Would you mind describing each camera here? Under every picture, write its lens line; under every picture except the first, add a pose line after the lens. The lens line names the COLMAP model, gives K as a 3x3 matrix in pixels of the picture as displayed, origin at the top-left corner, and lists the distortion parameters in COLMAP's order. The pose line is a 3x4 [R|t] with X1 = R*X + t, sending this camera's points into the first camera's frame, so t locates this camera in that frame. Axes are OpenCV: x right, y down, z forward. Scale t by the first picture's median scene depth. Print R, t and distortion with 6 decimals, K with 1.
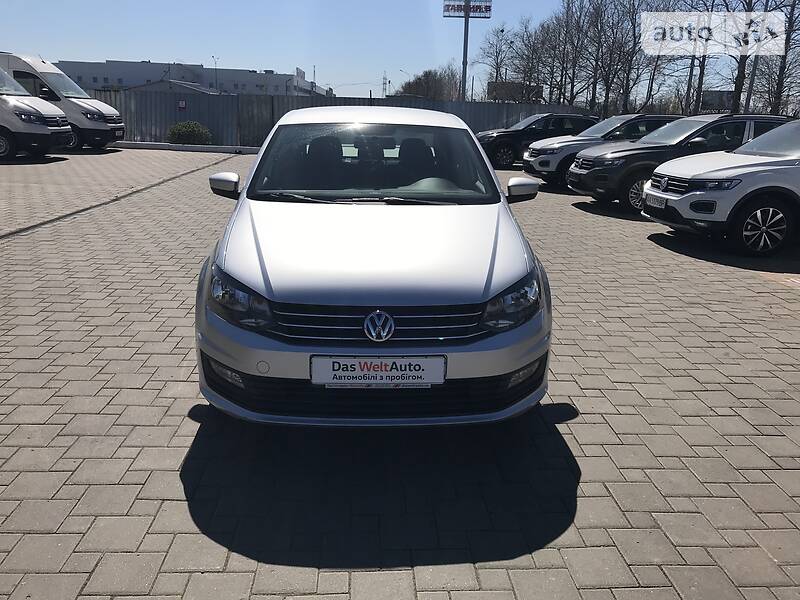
lens RADIAL K [[640.0, 0, 398.3], [0, 640.0, 298.0], [0, 0, 1]] dist [0.017686, -0.017616]
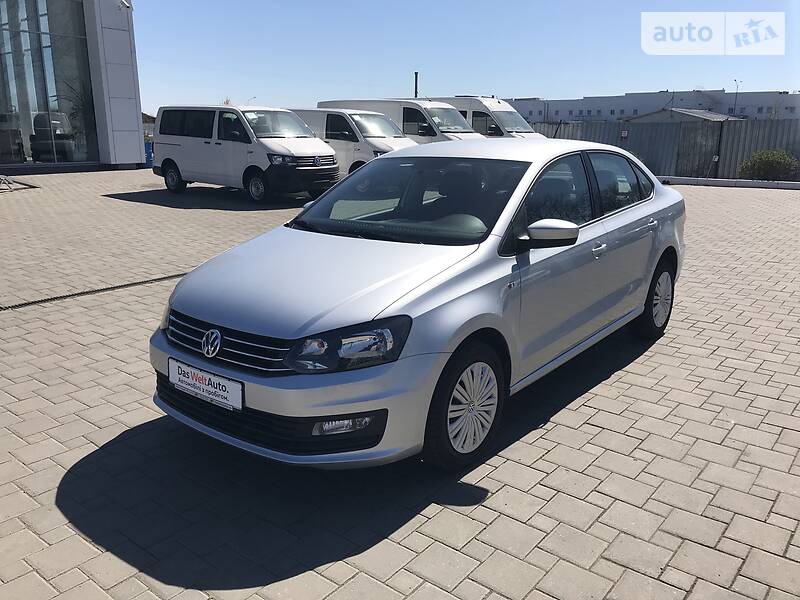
lens RADIAL K [[640.0, 0, 405.6], [0, 640.0, 305.7], [0, 0, 1]] dist [0.017686, -0.017616]
pose [[0.751836, 0.143988, -0.643436, 0.733574], [-0.163593, 0.986086, 0.029513, -0.085199], [0.638733, 0.083073, 0.764931, 0.293540]]
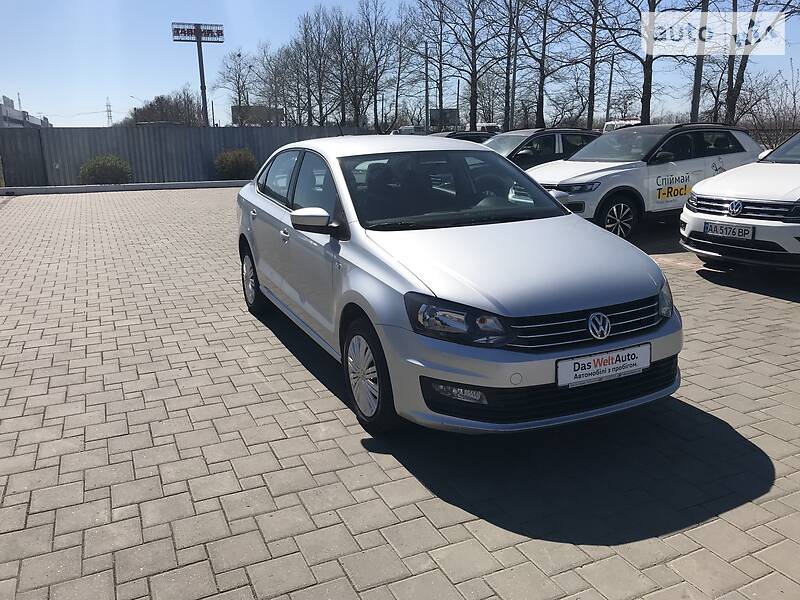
lens RADIAL K [[640.0, 0, 394.0], [0, 640.0, 300.7], [0, 0, 1]] dist [0.017686, -0.017616]
pose [[0.930300, -0.133313, 0.341716, -0.600476], [0.143108, 0.989701, -0.003494, -0.038468], [-0.337731, 0.052153, 0.939797, 0.042225]]
